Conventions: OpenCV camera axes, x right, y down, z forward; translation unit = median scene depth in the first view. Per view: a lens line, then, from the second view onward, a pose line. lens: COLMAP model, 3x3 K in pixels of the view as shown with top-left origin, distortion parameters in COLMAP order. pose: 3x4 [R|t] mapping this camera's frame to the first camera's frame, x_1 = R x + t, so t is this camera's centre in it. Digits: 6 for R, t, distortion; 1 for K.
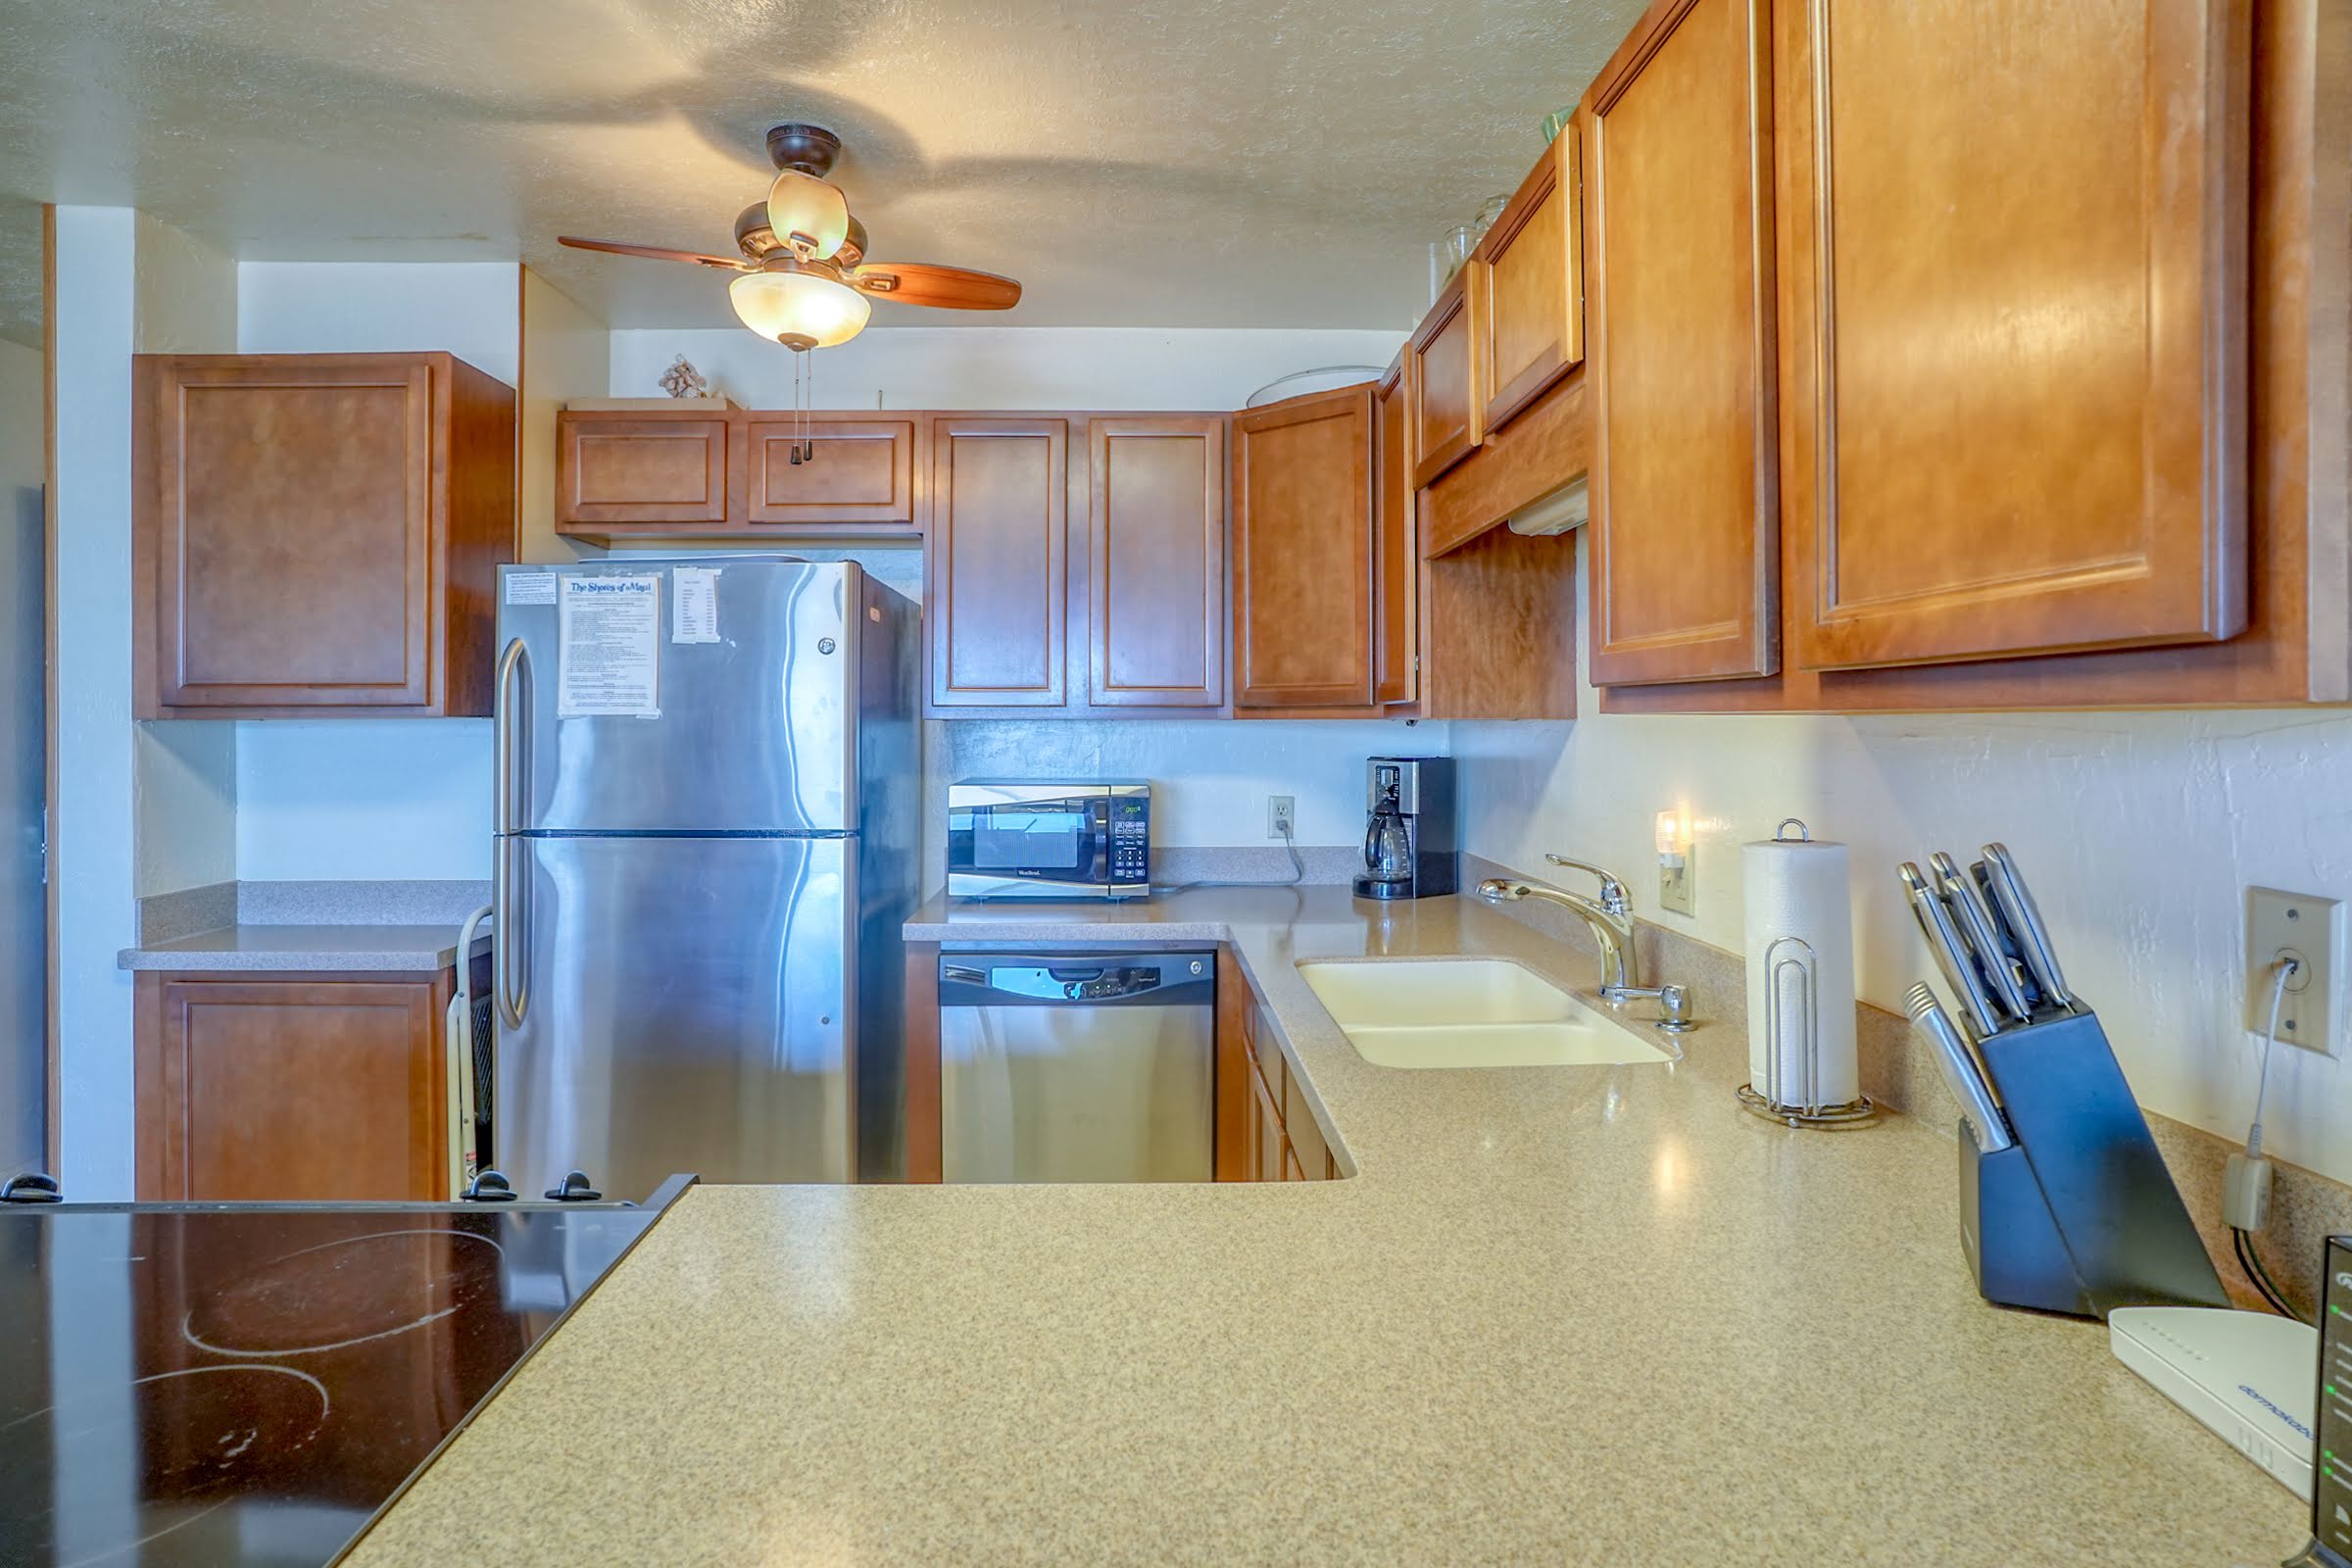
lens RADIAL K [[1248.3, 0, 1178.6], [0, 1248.3, 720.8], [0, 0, 1]] dist [-0.066284, 0.034817]
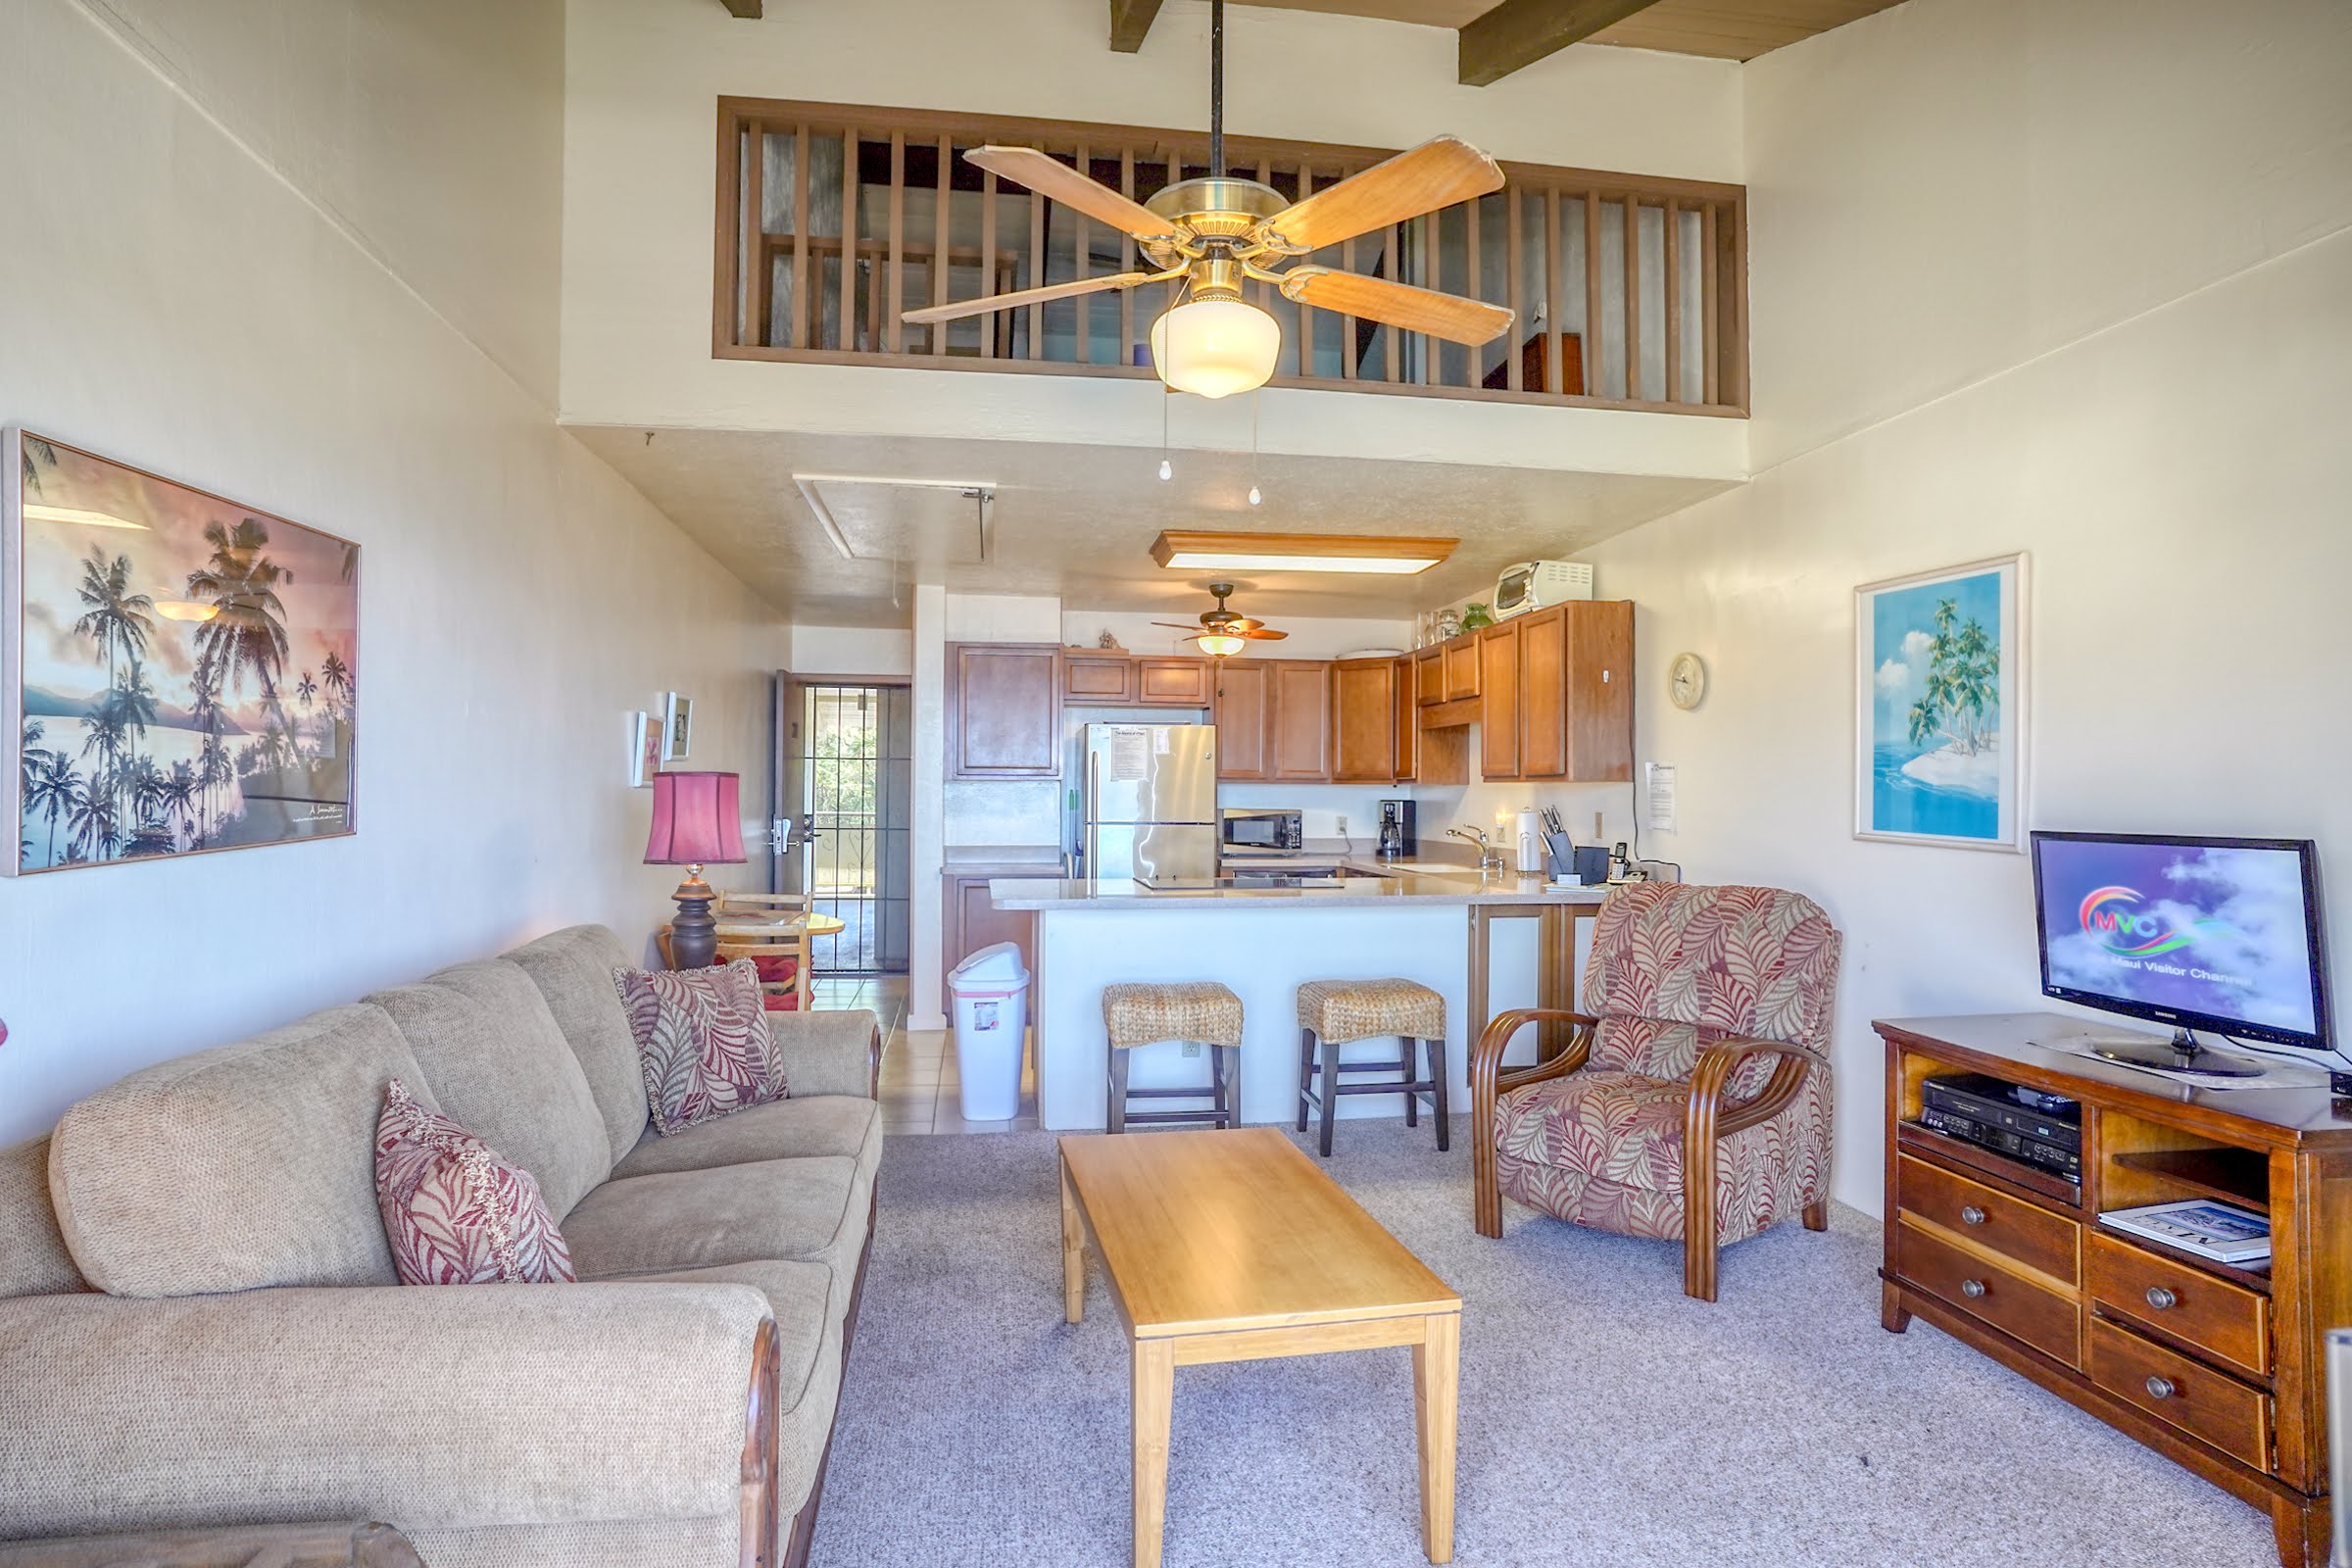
lens RADIAL K [[1248.3, 0, 1166.0], [0, 1248.3, 786.7], [0, 0, 1]] dist [-0.066284, 0.034817]
pose [[0.993600, 0.010681, 0.112449, -0.695083], [-0.010399, 0.999941, -0.003096, 0.018625], [-0.112475, 0.001906, 0.993653, -1.773140]]
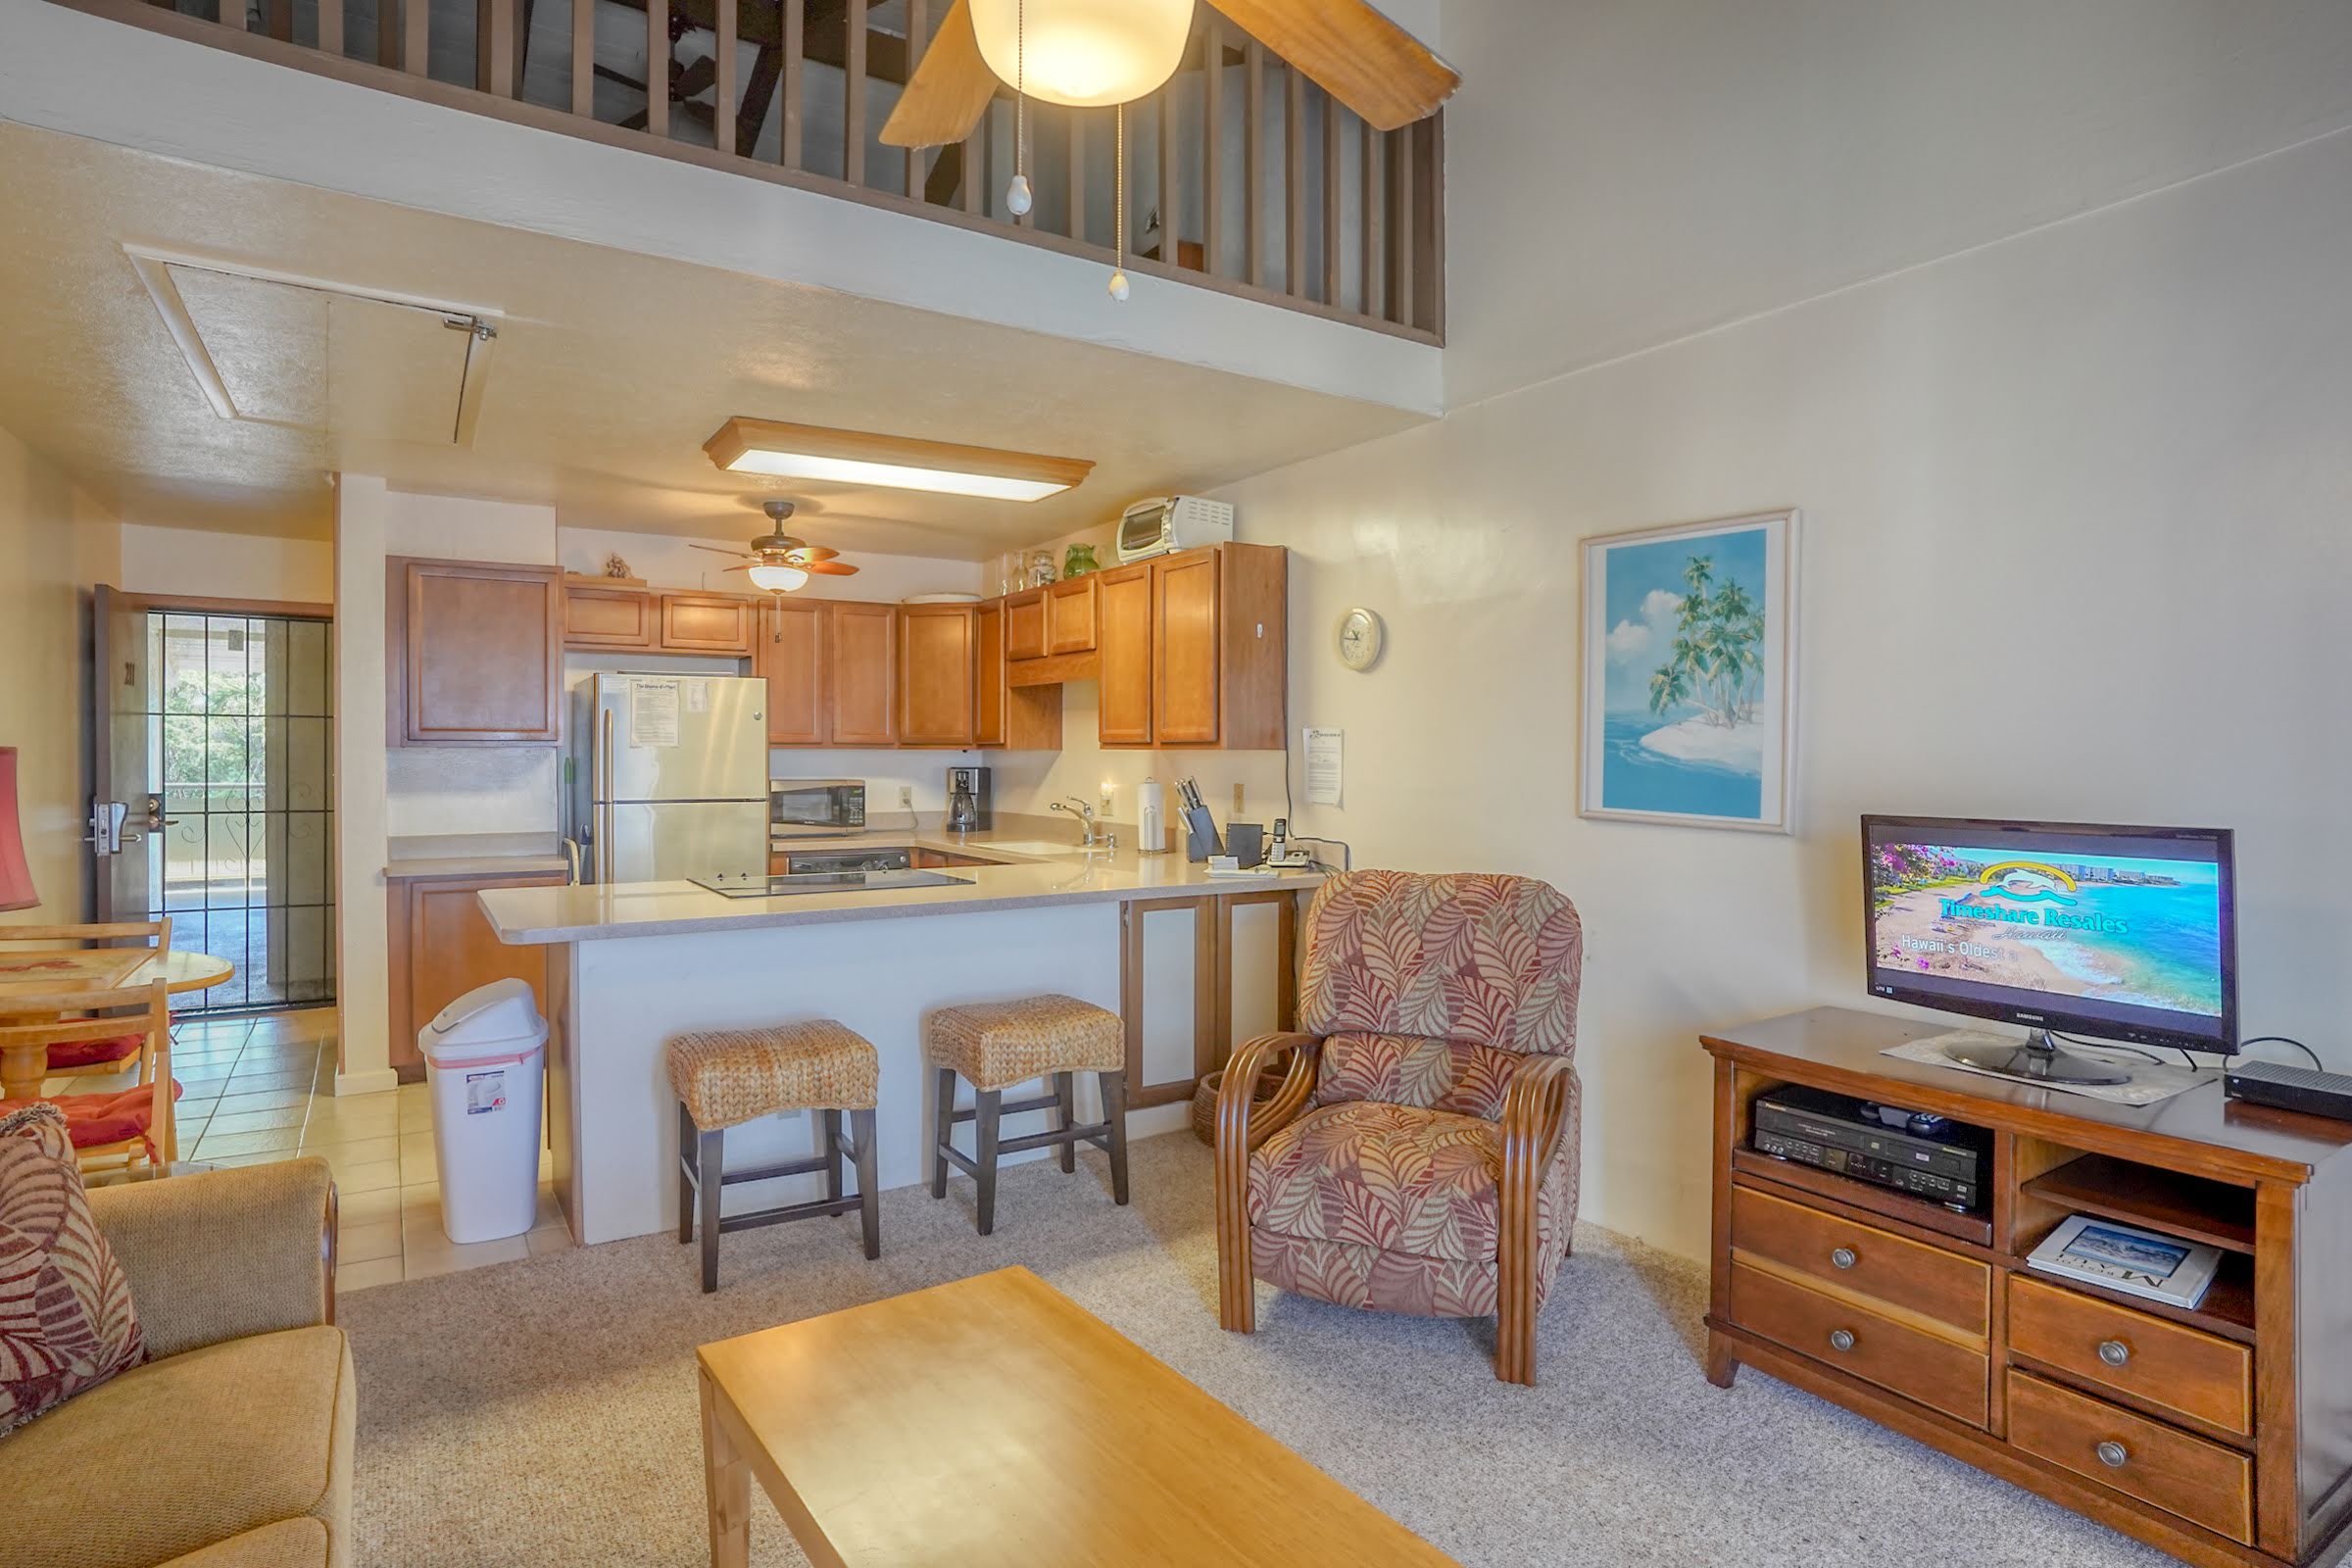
lens RADIAL K [[1248.3, 0, 1171.5], [0, 1248.3, 773.4], [0, 0, 1]] dist [-0.066284, 0.034817]
pose [[0.859037, -0.003506, 0.511901, -0.791699], [-0.006800, 0.999810, 0.018258, -0.002299], [-0.511868, -0.019165, 0.858851, -1.312948]]
